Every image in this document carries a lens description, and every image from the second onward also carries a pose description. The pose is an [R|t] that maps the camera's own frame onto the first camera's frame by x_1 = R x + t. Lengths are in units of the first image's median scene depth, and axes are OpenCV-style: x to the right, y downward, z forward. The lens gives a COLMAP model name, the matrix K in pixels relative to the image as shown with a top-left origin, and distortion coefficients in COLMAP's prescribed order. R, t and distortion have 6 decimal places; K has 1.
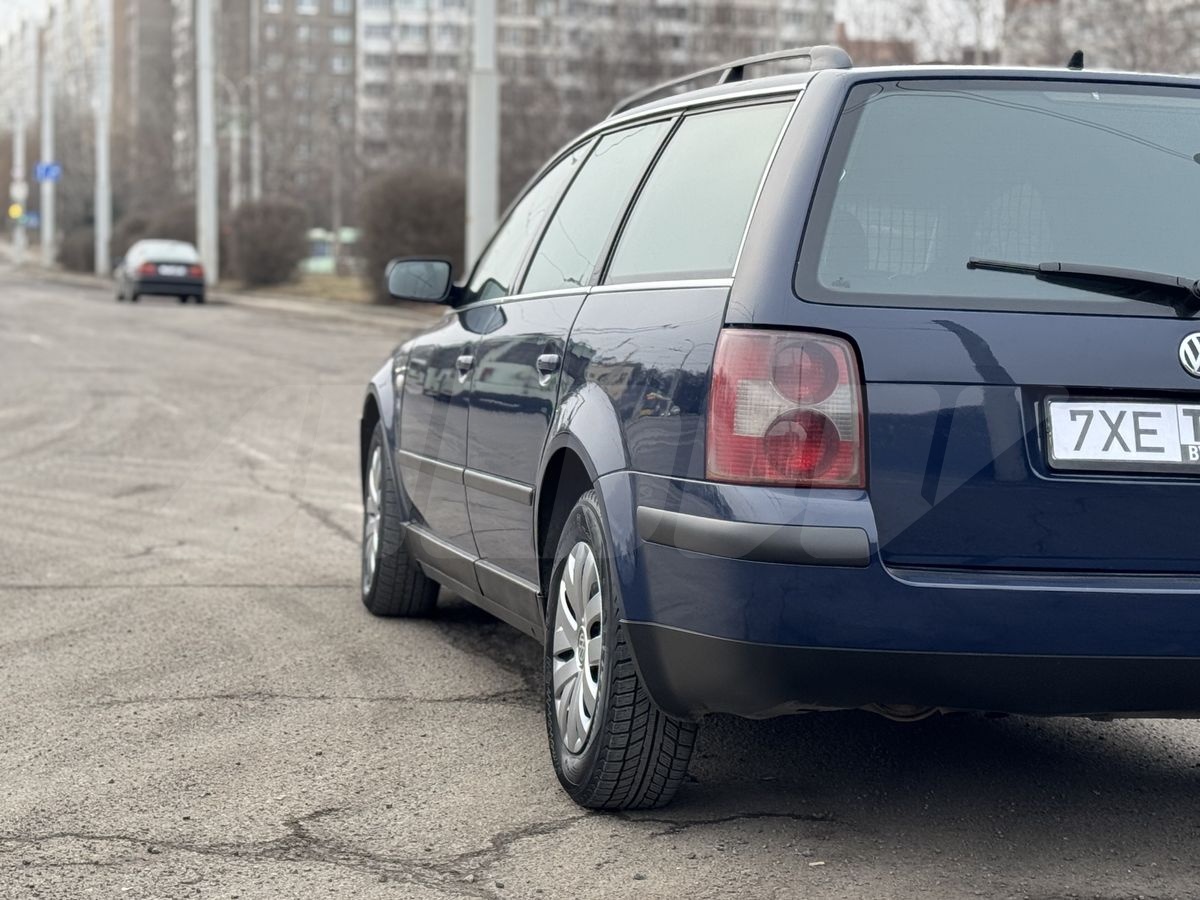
lens RADIAL K [[2597.1, 0, 600.0], [0, 2597.1, 450.0], [0, 0, 1]] dist [0.099784, 0.065915]
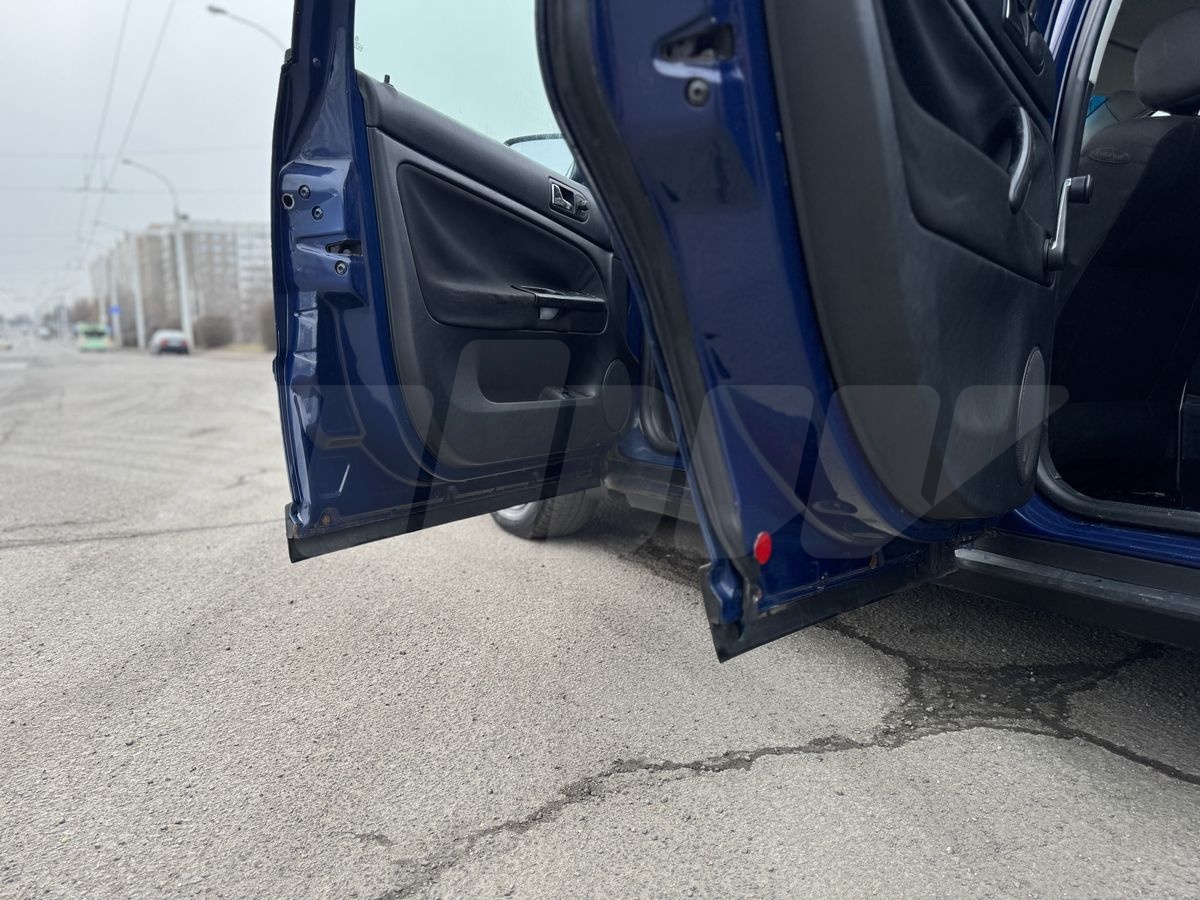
lens RADIAL K [[817.0, 0, 600.0], [0, 817.0, 450.0], [0, 0, 1]] dist [0.155745, -0.237792]
pose [[0.951459, -0.065376, 0.300752, -0.108870], [0.047637, 0.996685, 0.065950, 0.004738], [-0.304067, -0.048422, 0.951419, 0.476032]]
